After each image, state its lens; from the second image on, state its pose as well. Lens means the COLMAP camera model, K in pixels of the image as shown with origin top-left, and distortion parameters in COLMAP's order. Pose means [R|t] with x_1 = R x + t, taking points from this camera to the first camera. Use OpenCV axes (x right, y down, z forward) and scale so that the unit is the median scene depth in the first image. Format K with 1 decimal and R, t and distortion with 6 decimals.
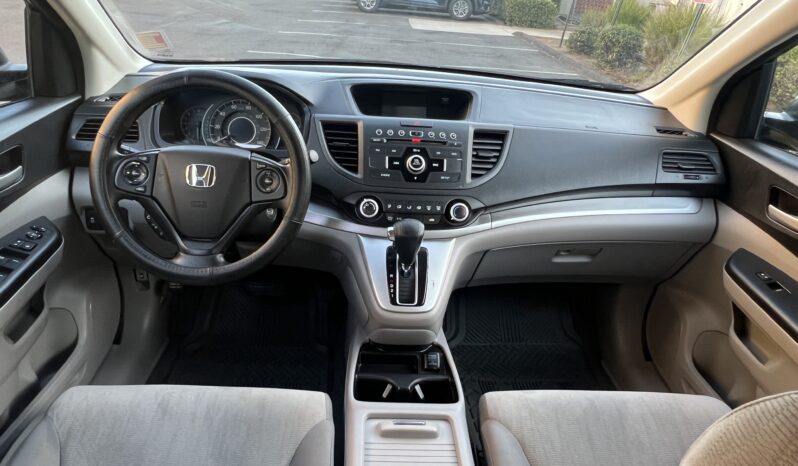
lens RADIAL K [[543.7, 0, 393.6], [0, 543.7, 249.8], [0, 0, 1]] dist [-0.003605, 0.001978]
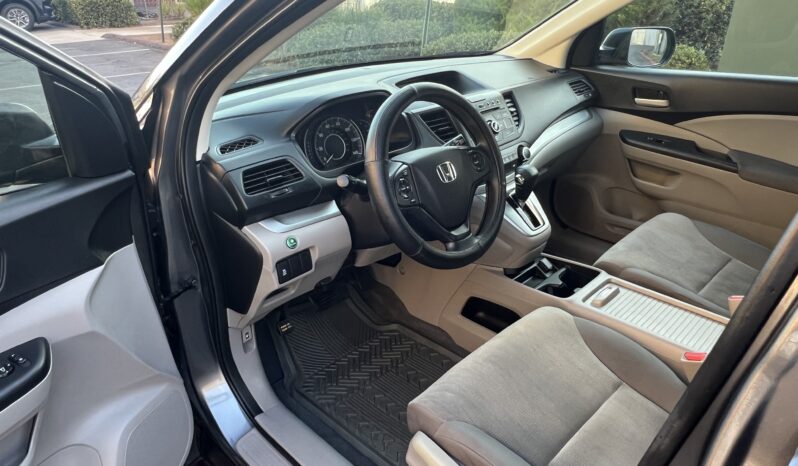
lens RADIAL K [[543.7, 0, 401.5], [0, 543.7, 238.8], [0, 0, 1]] dist [-0.003605, 0.001978]
pose [[0.729361, -0.367975, 0.576738, -0.952702], [0.367081, 0.921891, 0.123970, -0.153941], [-0.577308, 0.121291, 0.807468, 0.110785]]
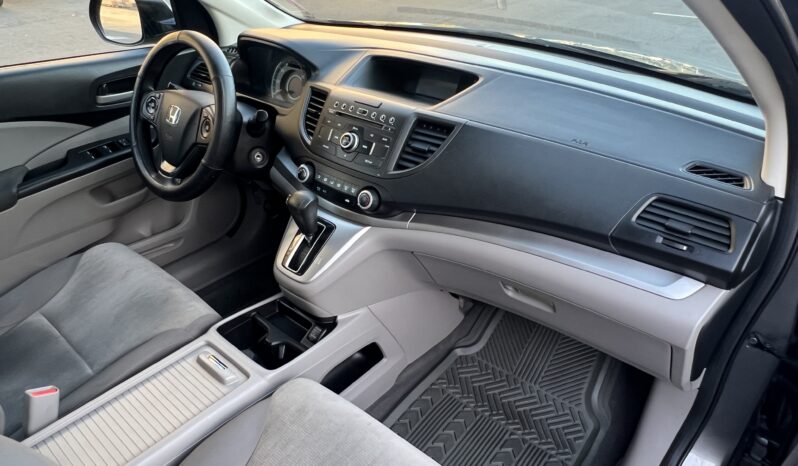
lens RADIAL K [[543.7, 0, 394.4], [0, 543.7, 246.7], [0, 0, 1]] dist [-0.003605, 0.001978]
pose [[0.723914, 0.308933, -0.616854, 0.763718], [-0.269435, 0.949727, 0.159445, -0.155111], [0.635101, 0.050778, 0.770758, 0.295035]]
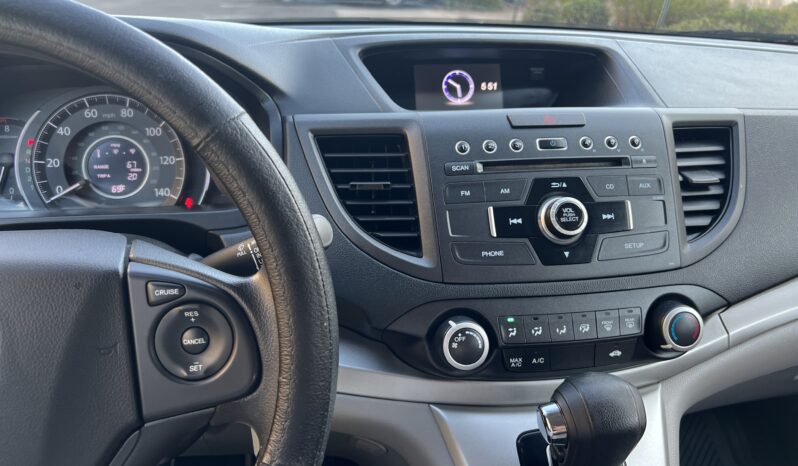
lens RADIAL K [[612.4, 0, 395.9], [0, 612.4, 236.9], [0, 0, 1]] dist [0.041933, -0.053505]
pose [[0.990744, -0.090790, 0.100913, -0.127551], [0.095930, 0.994264, -0.047294, -0.133627], [-0.096040, 0.056537, 0.993770, 0.555273]]
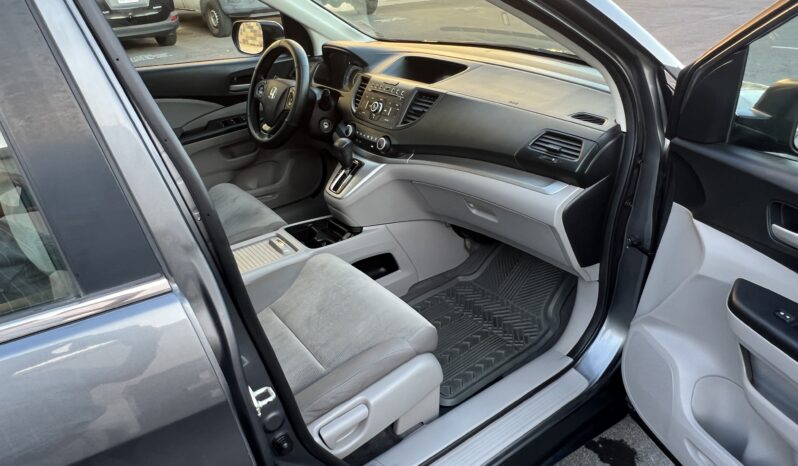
lens RADIAL K [[543.7, 0, 393.9], [0, 543.7, 243.2], [0, 0, 1]] dist [-0.003605, 0.001978]
pose [[0.557211, 0.310120, -0.770286, 1.324803], [-0.309422, 0.938378, 0.153964, -0.053522], [0.770567, 0.152553, 0.618833, 0.163001]]
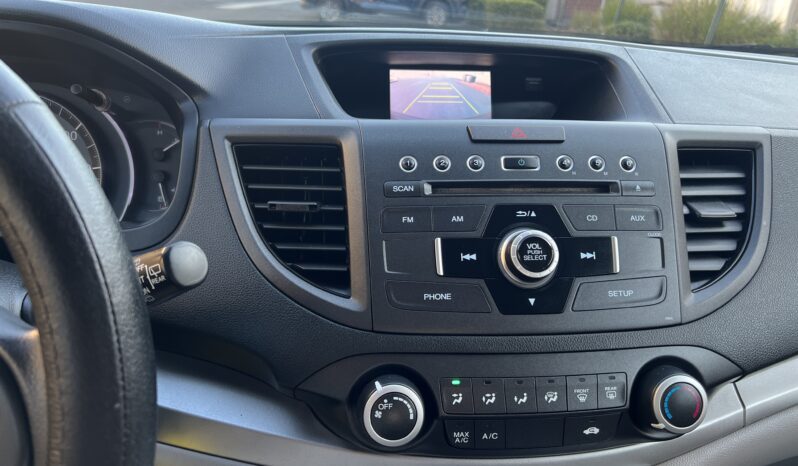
lens RADIAL K [[612.4, 0, 400.3], [0, 612.4, 231.2], [0, 0, 1]] dist [0.041933, -0.053505]
pose [[0.997447, -0.050429, 0.050565, -0.051995], [0.054808, 0.994495, -0.089311, -0.143160], [-0.045783, 0.091854, 0.994719, 0.635575]]
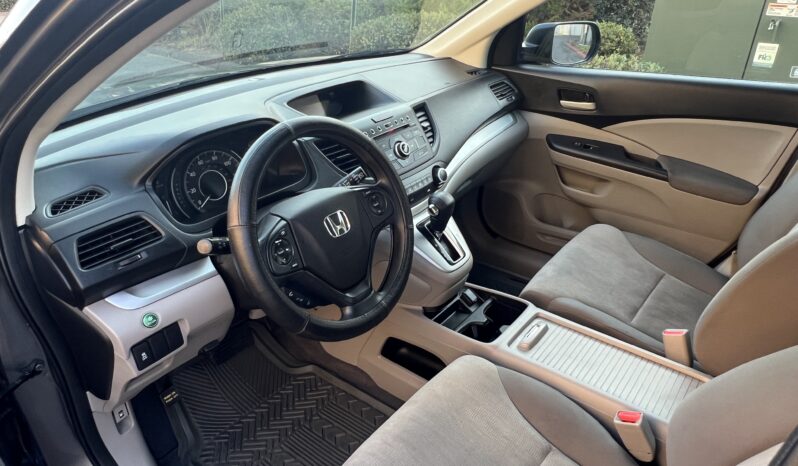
lens RADIAL K [[543.7, 0, 399.9], [0, 543.7, 237.1], [0, 0, 1]] dist [-0.003605, 0.001978]
pose [[0.652608, -0.425576, 0.626888, -0.746511], [0.399328, 0.896313, 0.192769, -0.214410], [-0.643926, 0.124531, 0.754885, 0.164418]]
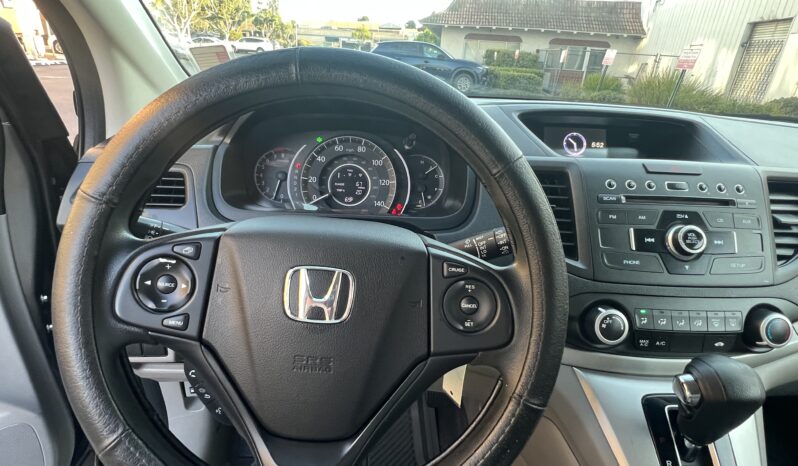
lens RADIAL K [[437.0, 0, 396.8], [0, 437.0, 241.6], [0, 0, 1]] dist [-0.004018, 0.002179]
pose [[0.999754, -0.011159, -0.019180, -0.238464], [0.009597, 0.996775, -0.079665, -0.124067], [0.020007, 0.079462, 0.996637, 0.551673]]
